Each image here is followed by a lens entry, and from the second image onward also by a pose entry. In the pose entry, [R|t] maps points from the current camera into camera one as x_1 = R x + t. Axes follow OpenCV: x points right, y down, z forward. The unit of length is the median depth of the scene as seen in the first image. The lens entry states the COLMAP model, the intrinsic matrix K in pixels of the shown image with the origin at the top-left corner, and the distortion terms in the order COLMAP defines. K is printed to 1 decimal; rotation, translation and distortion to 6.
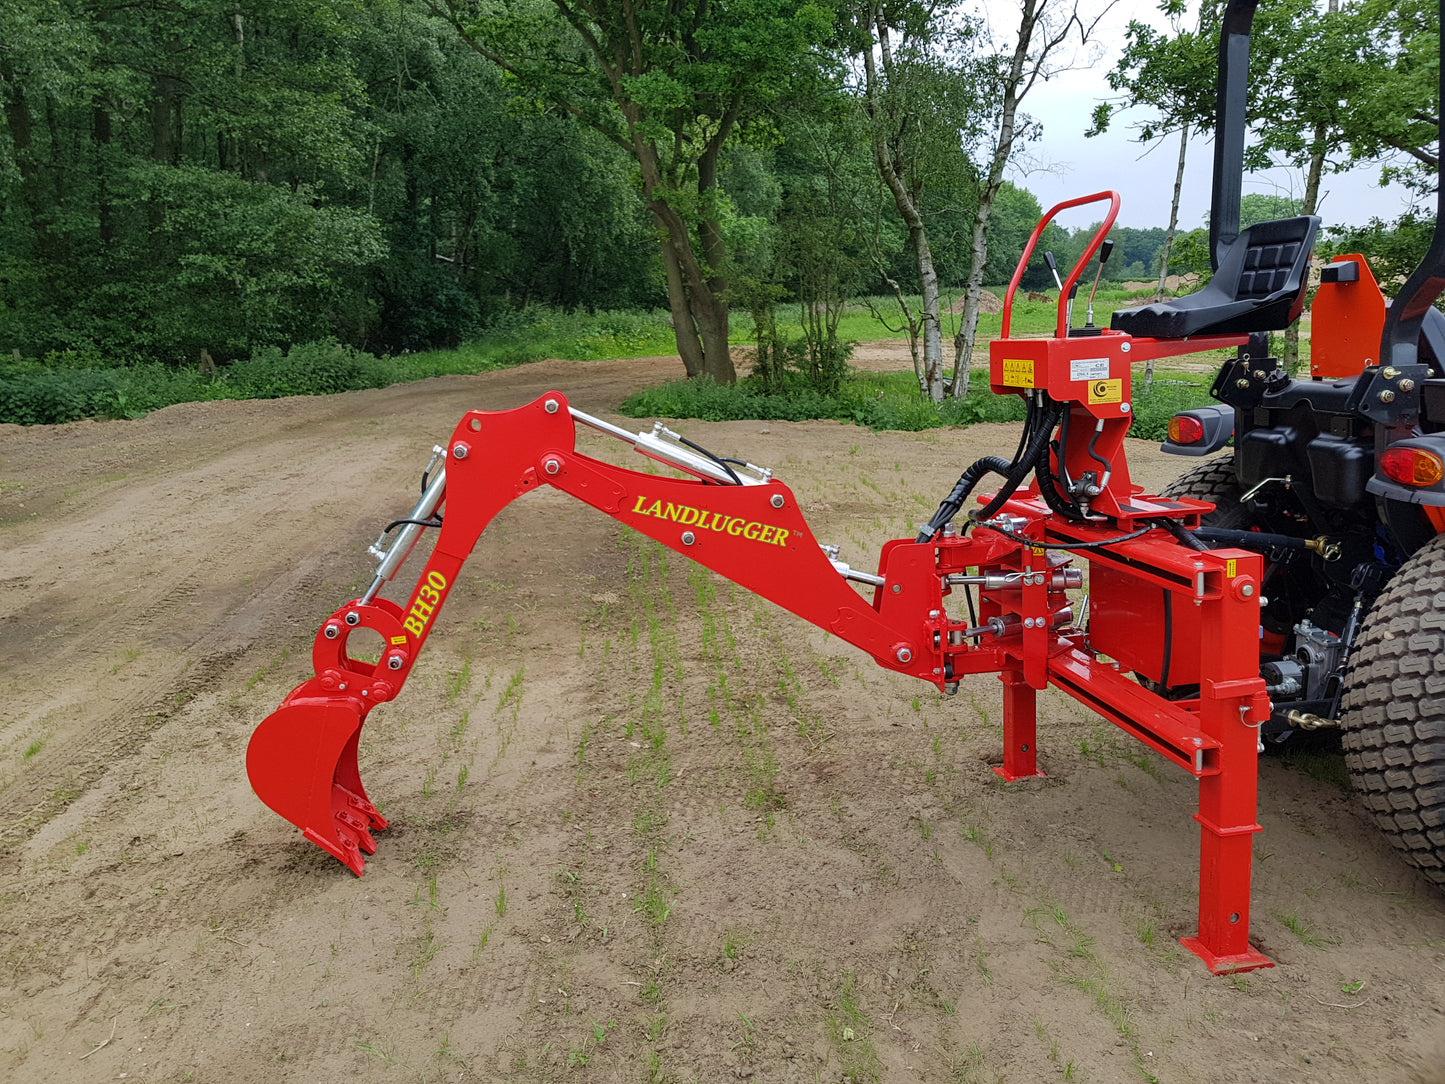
lens RADIAL K [[1119.8, 0, 680.1], [0, 1119.8, 511.7], [0, 0, 1]] dist [0.059199, -0.109030]
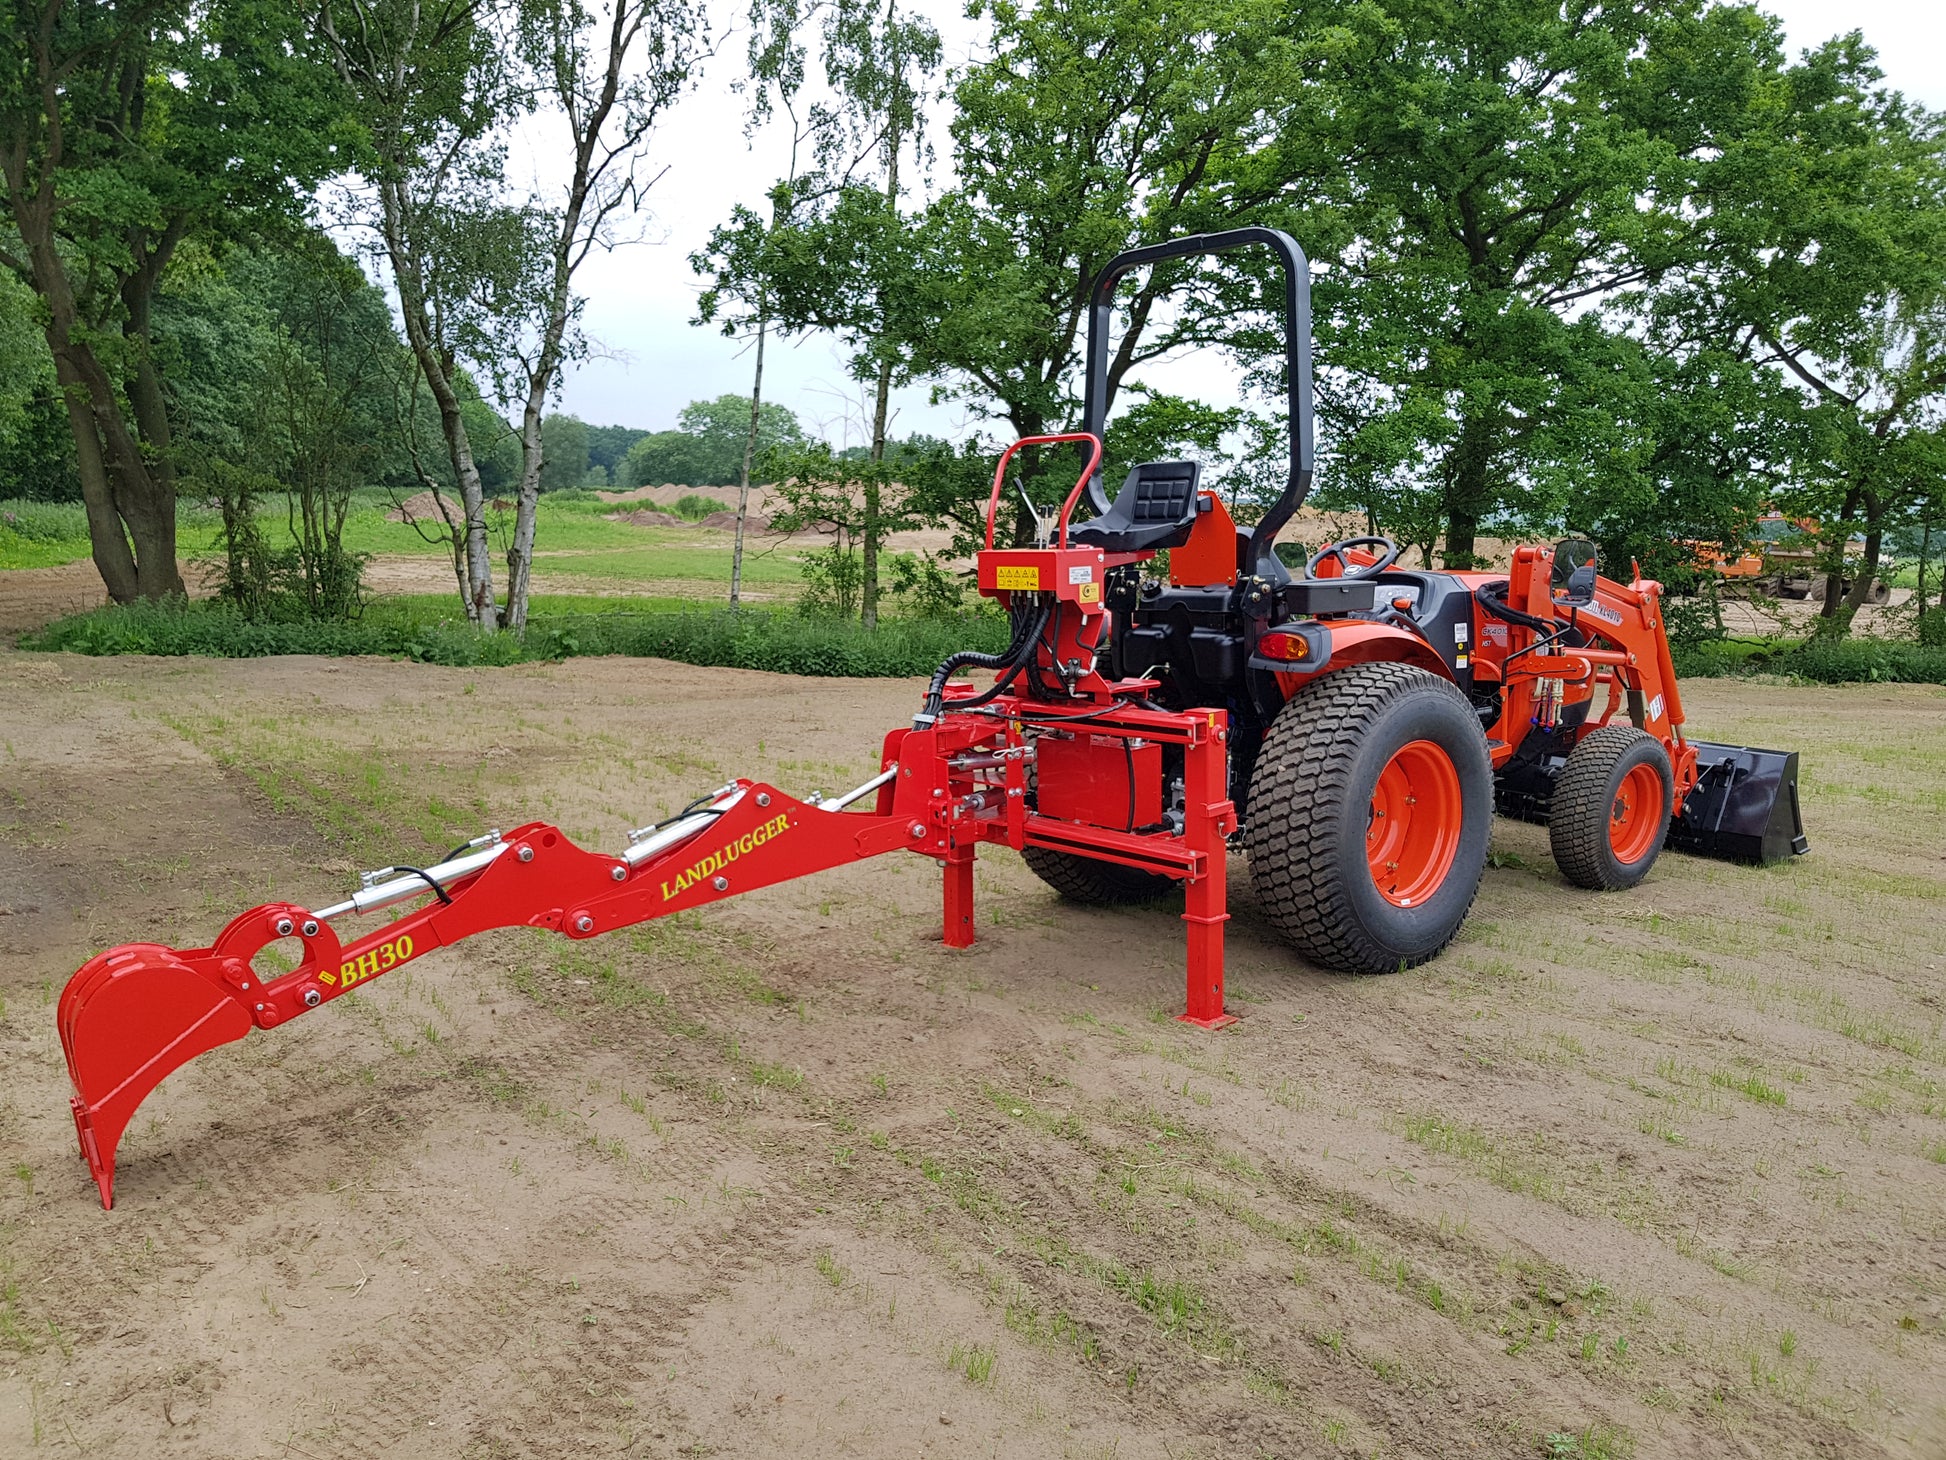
lens RADIAL K [[1491.8, 0, 929.5], [0, 1491.8, 720.3], [0, 0, 1]] dist [0.112671, -0.198831]
pose [[0.829219, -0.039950, 0.557494, -0.402682], [0.065263, 0.997540, -0.025588, 0.037555], [-0.555100, 0.057602, 0.829787, -0.154481]]
